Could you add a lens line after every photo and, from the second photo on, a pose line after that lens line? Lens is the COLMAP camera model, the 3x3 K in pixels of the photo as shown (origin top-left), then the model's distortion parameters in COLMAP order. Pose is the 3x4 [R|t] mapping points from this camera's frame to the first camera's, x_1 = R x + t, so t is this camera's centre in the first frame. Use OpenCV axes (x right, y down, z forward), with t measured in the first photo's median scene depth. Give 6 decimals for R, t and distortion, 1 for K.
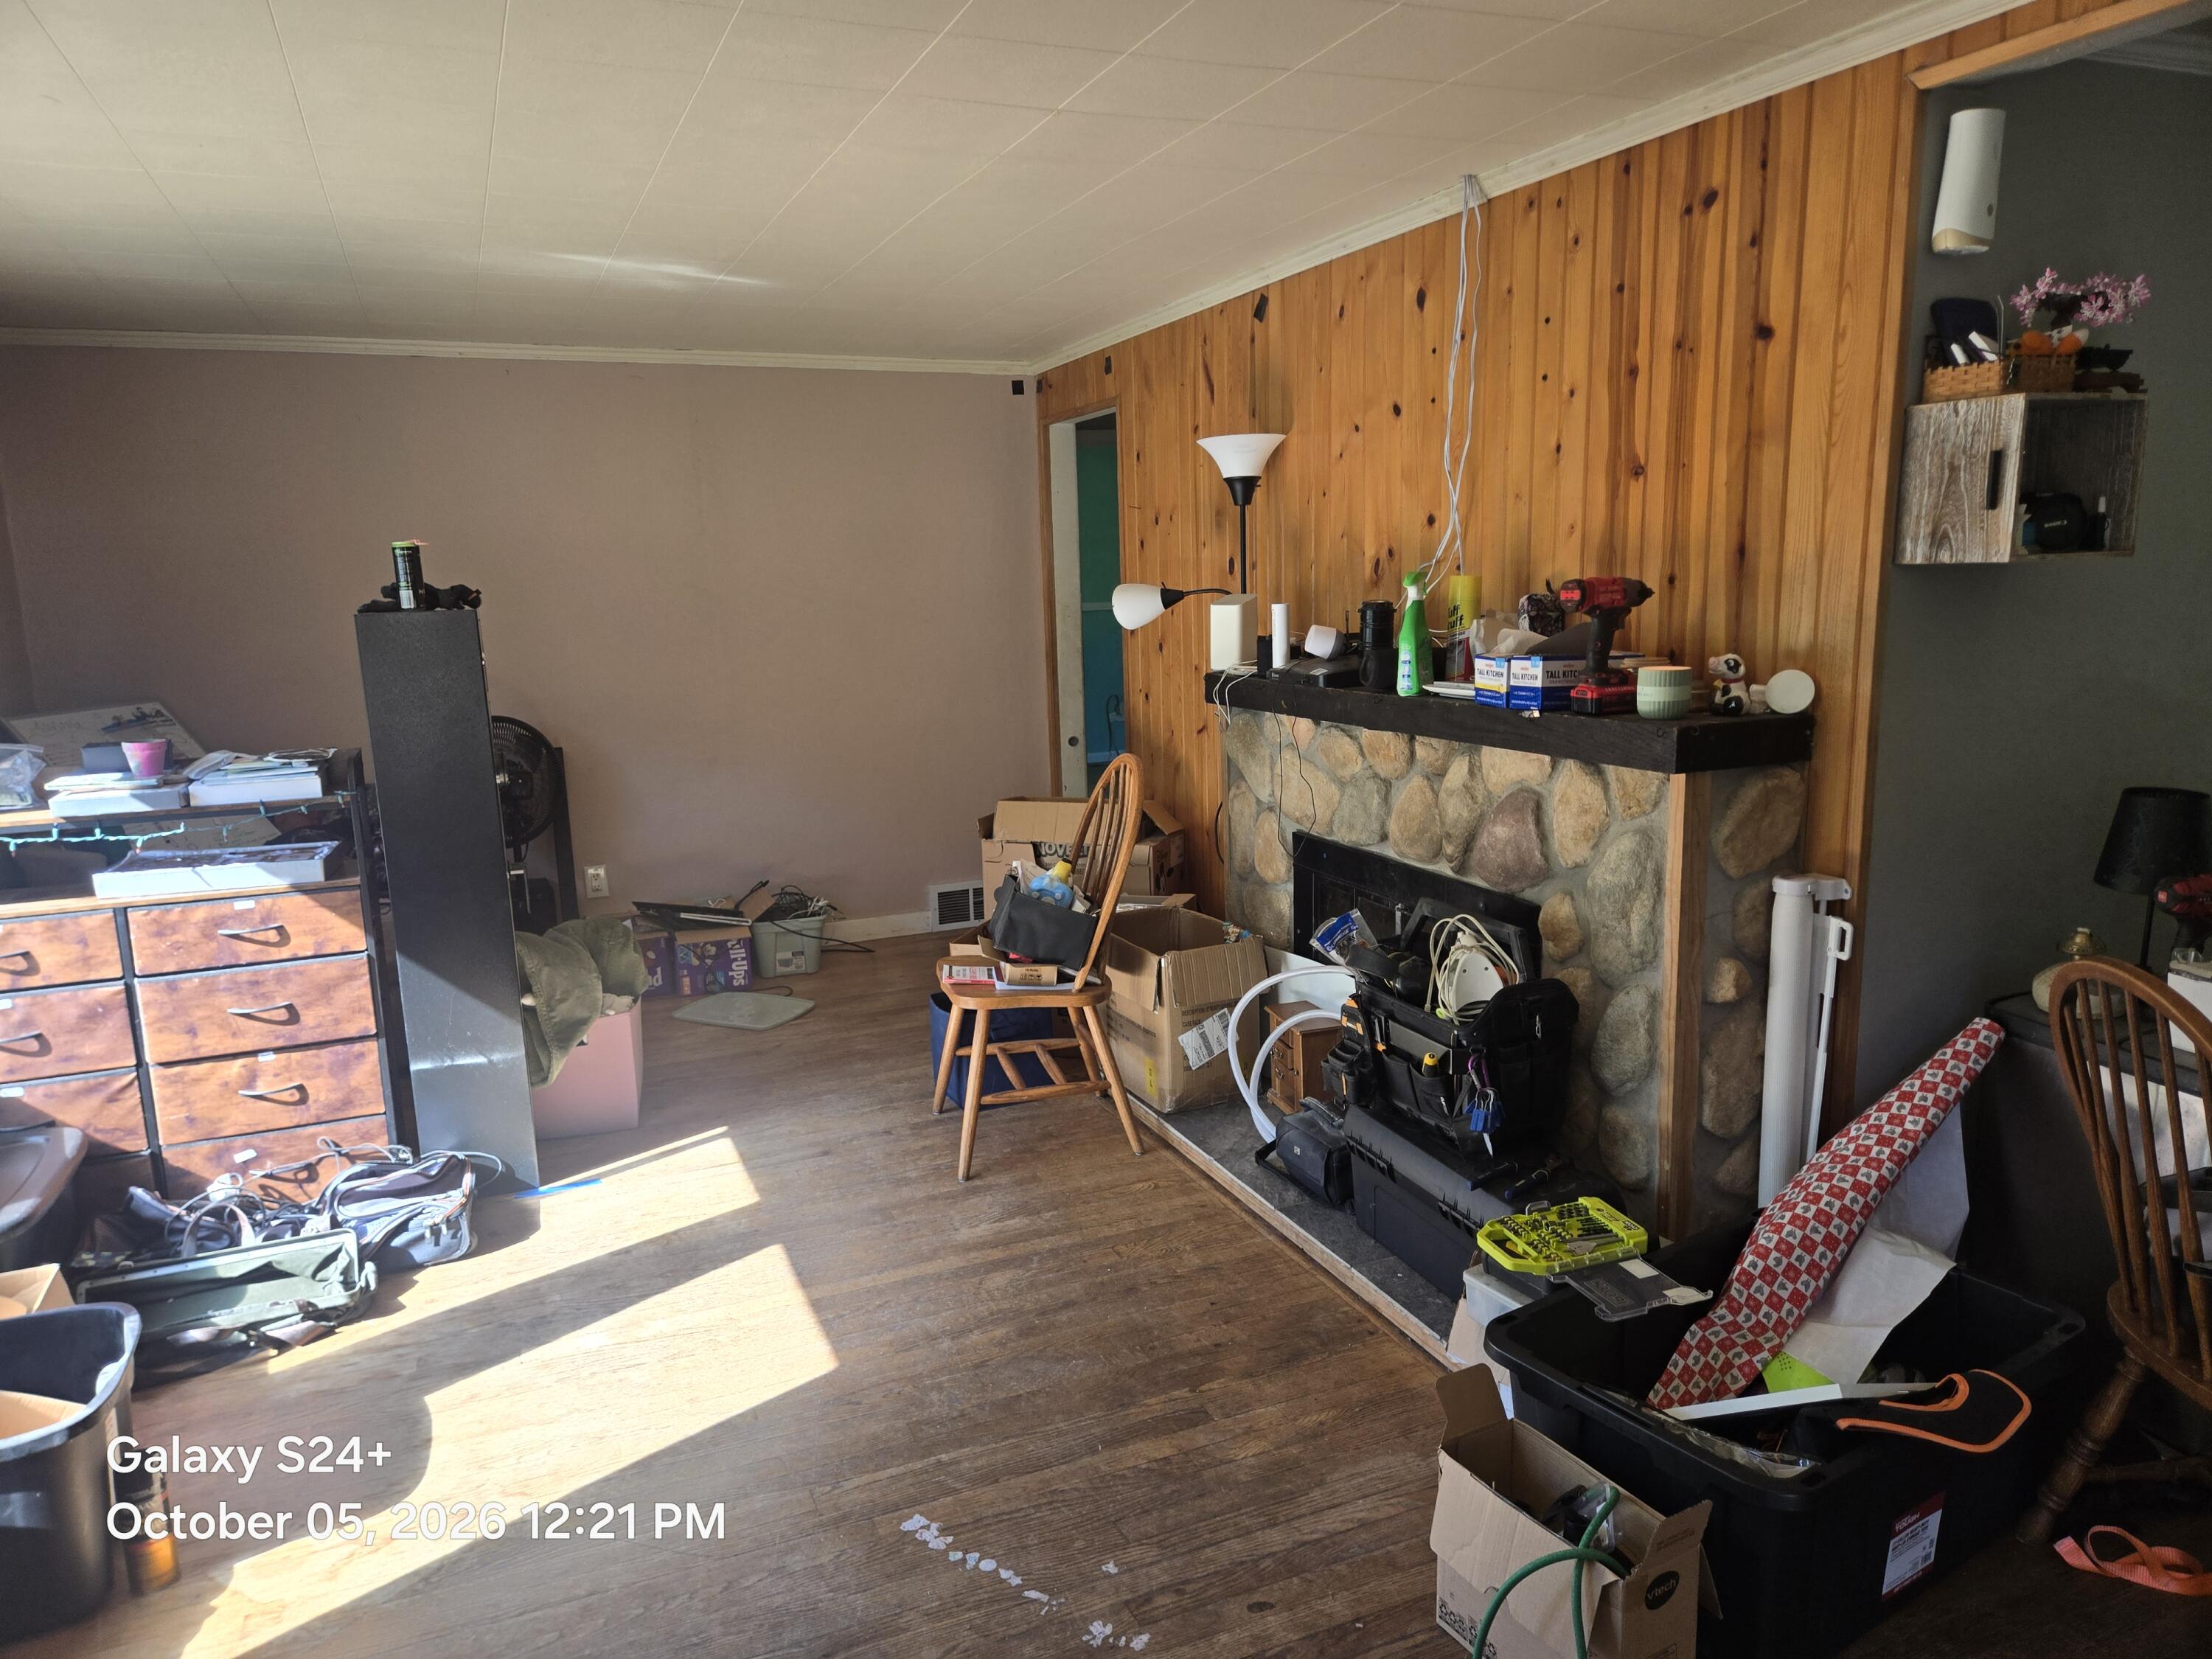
lens RADIAL K [[1494.5, 0, 1112.7], [0, 1494.5, 816.8], [0, 0, 1]] dist [0.066295, -0.058597]
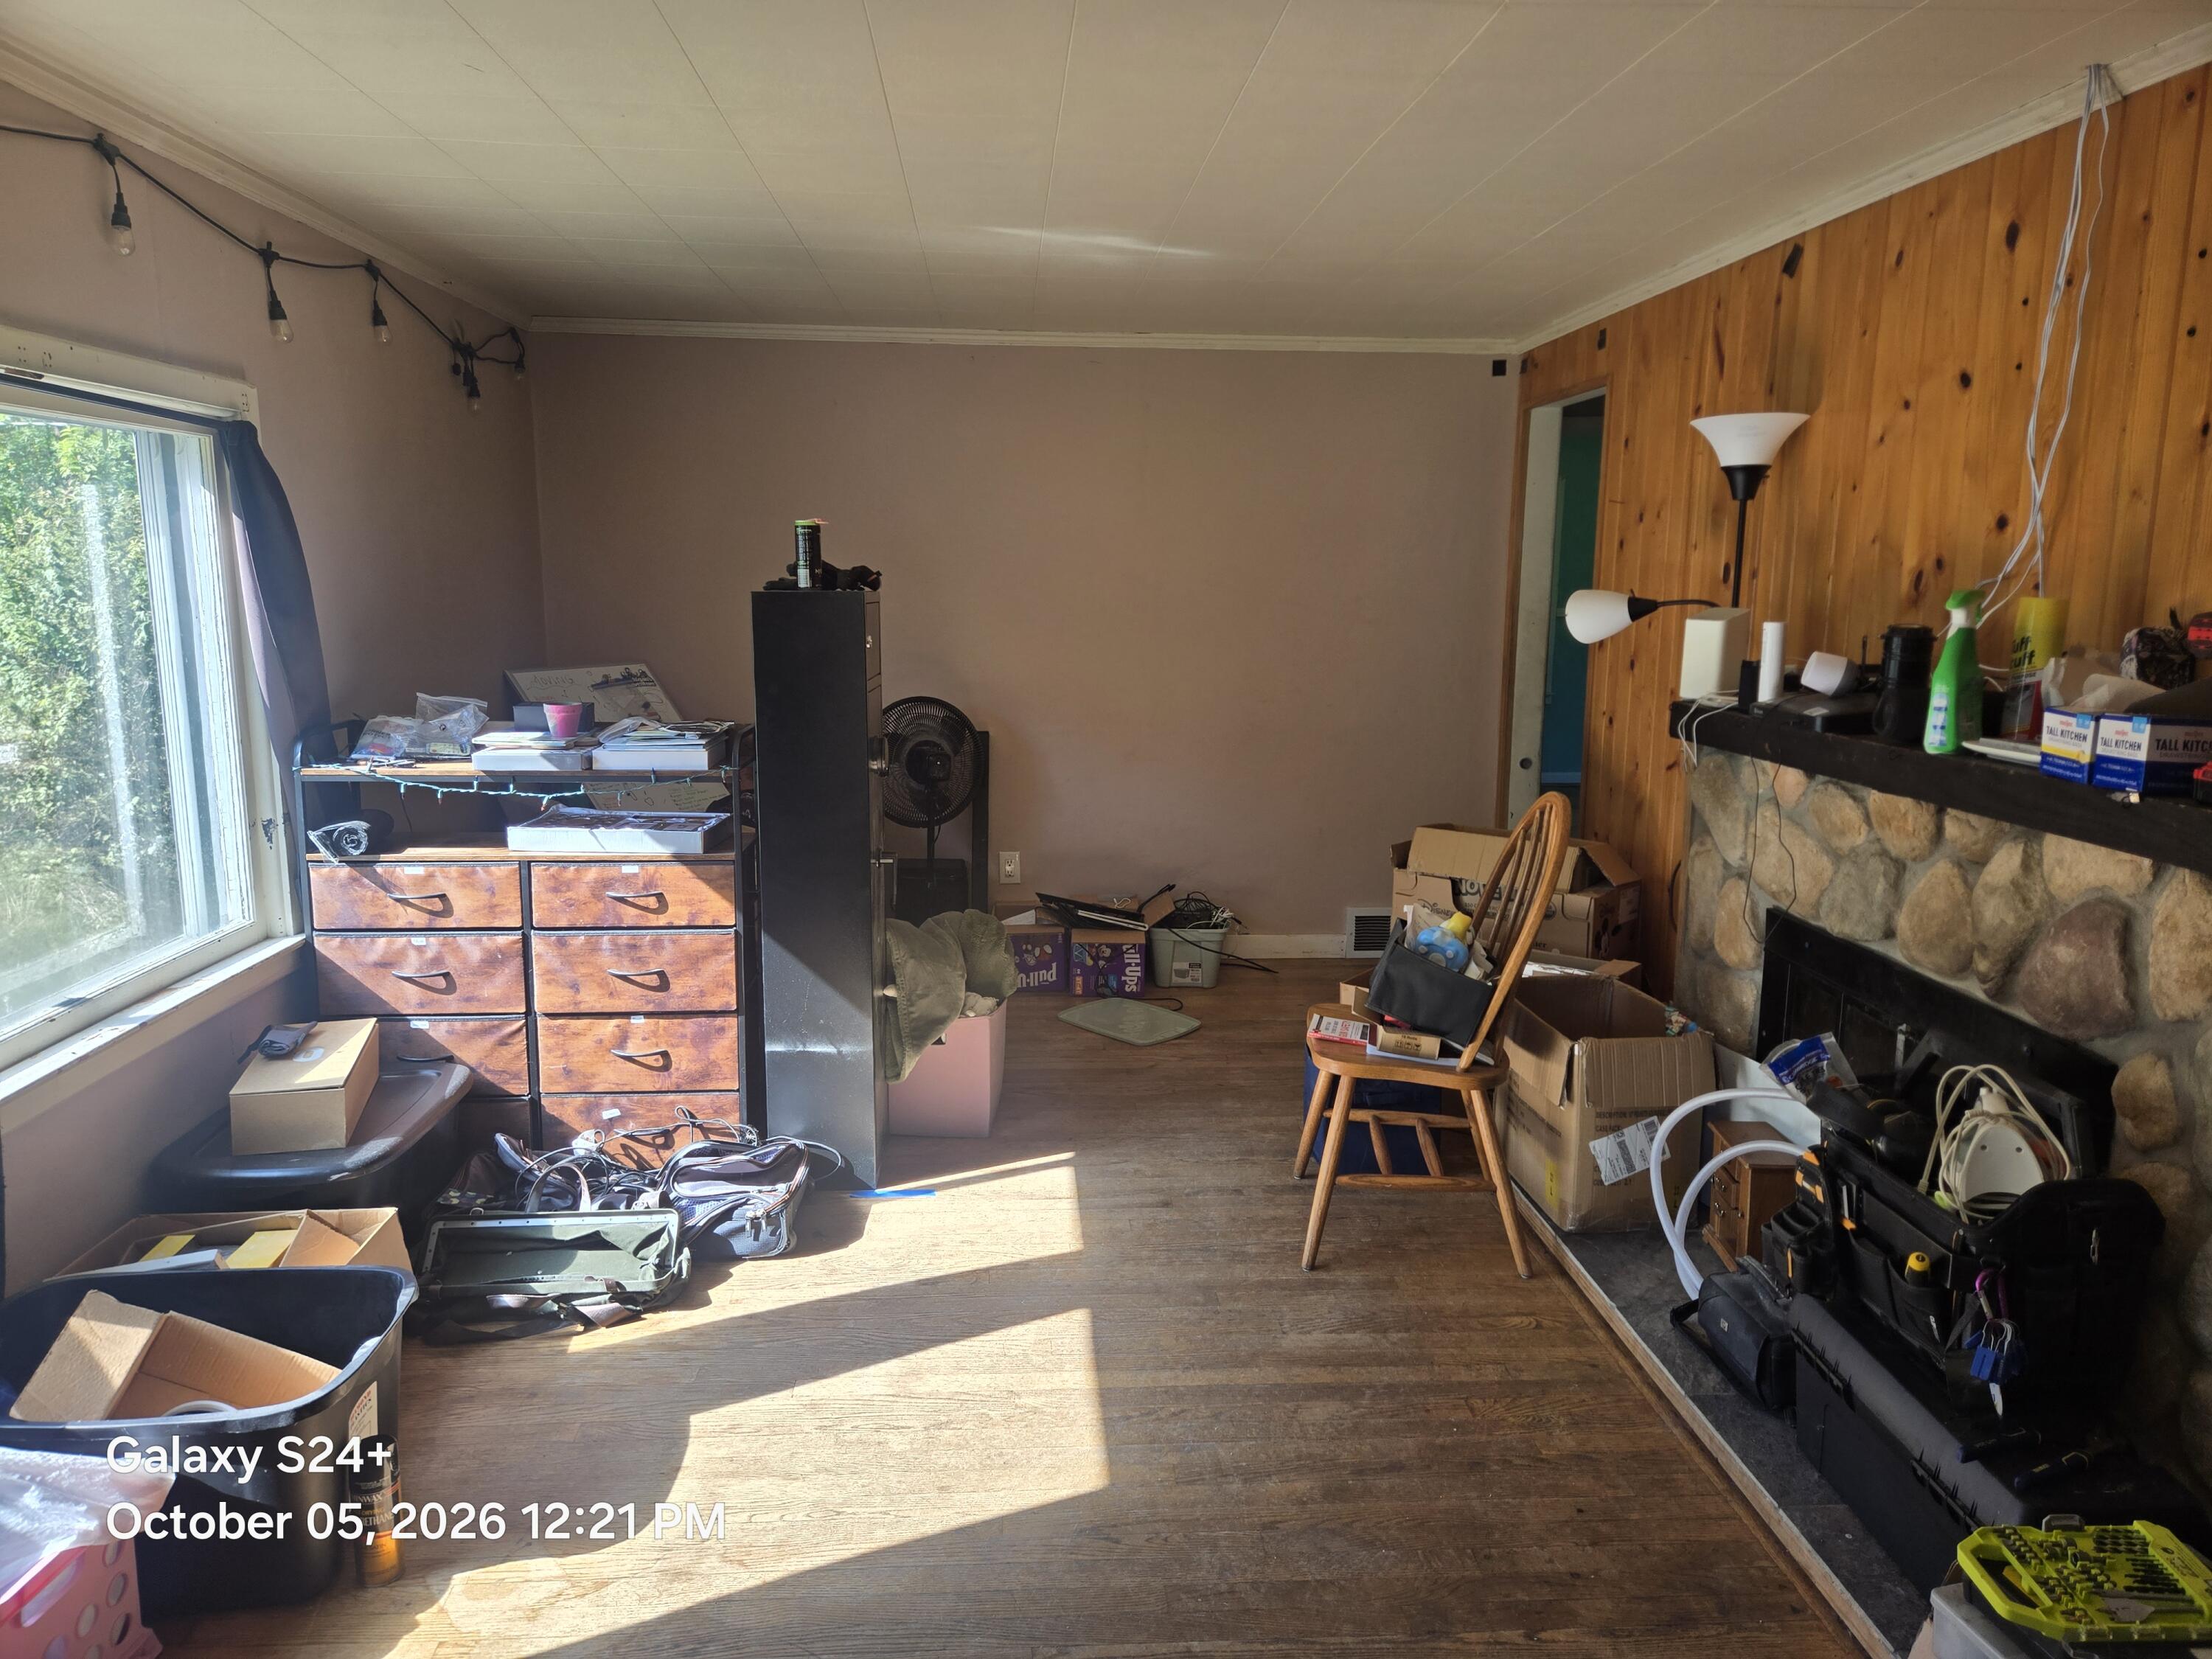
lens RADIAL K [[1475.9, 0, 1105.4], [0, 1475.9, 788.4], [0, 0, 1]] dist [0.067891, -0.060480]
pose [[0.941009, 0.086527, -0.327131, 0.049477], [-0.090699, 0.995875, 0.002511, -0.026637], [0.325999, 0.027307, 0.944976, 0.149710]]
